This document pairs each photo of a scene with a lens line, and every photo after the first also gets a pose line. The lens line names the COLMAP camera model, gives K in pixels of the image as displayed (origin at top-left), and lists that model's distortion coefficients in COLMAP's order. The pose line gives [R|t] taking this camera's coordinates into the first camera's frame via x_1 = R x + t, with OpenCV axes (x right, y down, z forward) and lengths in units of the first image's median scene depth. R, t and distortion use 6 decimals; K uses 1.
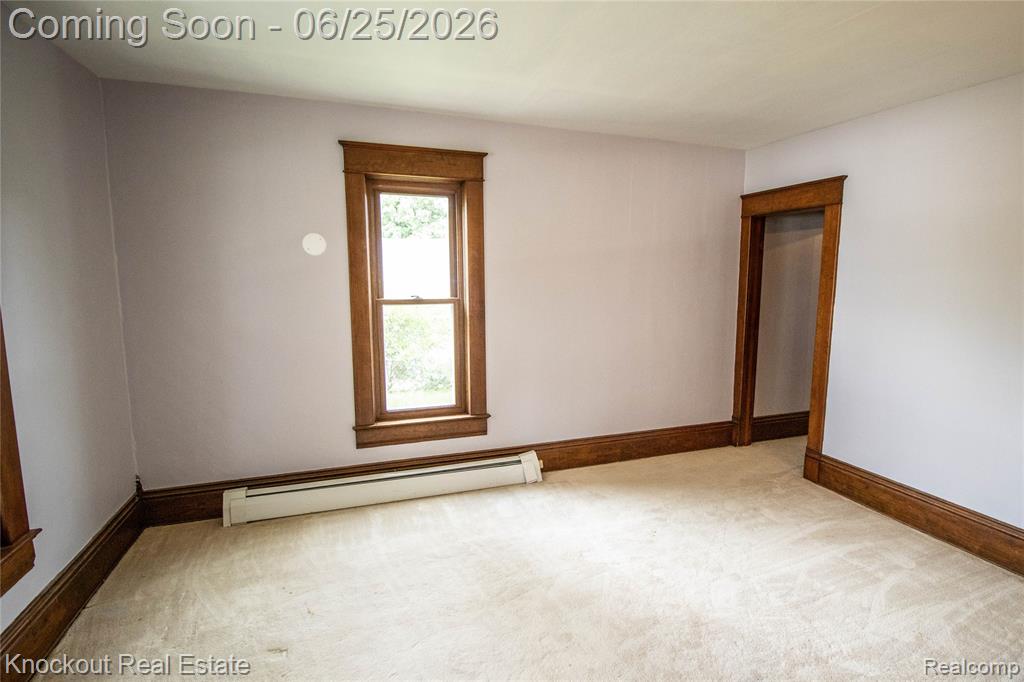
lens RADIAL K [[485.4, 0, 521.8], [0, 485.4, 342.4], [0, 0, 1]] dist [-0.002485, -0.009528]
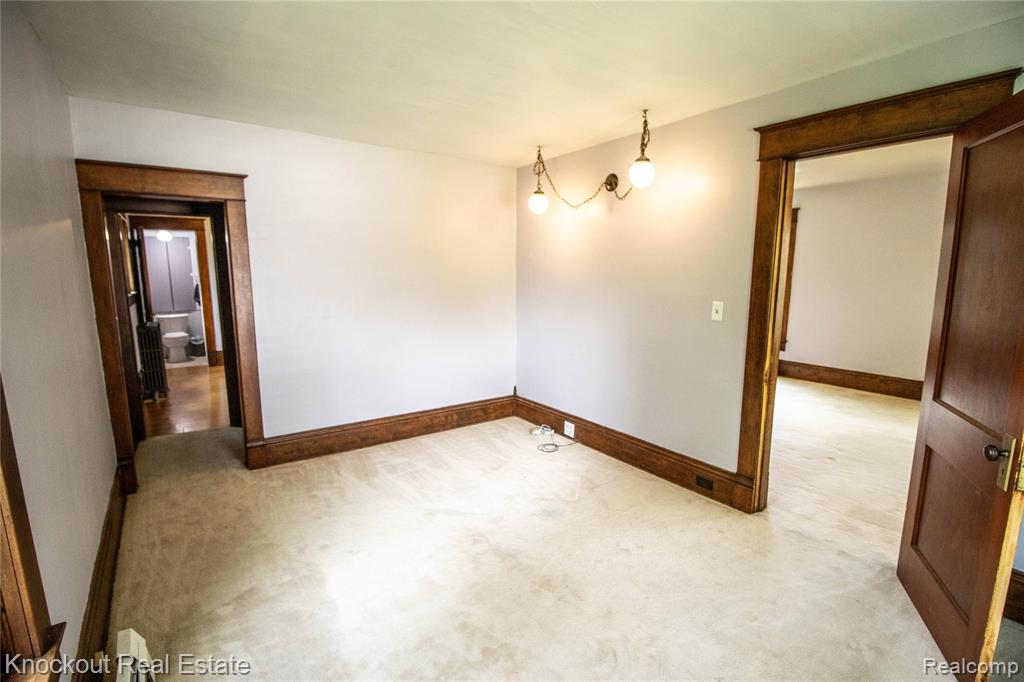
lens RADIAL K [[485.4, 0, 515.2], [0, 485.4, 341.1], [0, 0, 1]] dist [-0.002485, -0.009528]
pose [[-0.262023, -0.142619, 0.954465, -0.568385], [0.129103, 0.974950, 0.181122, -0.110287], [-0.956387, 0.170682, -0.237047, 0.777723]]
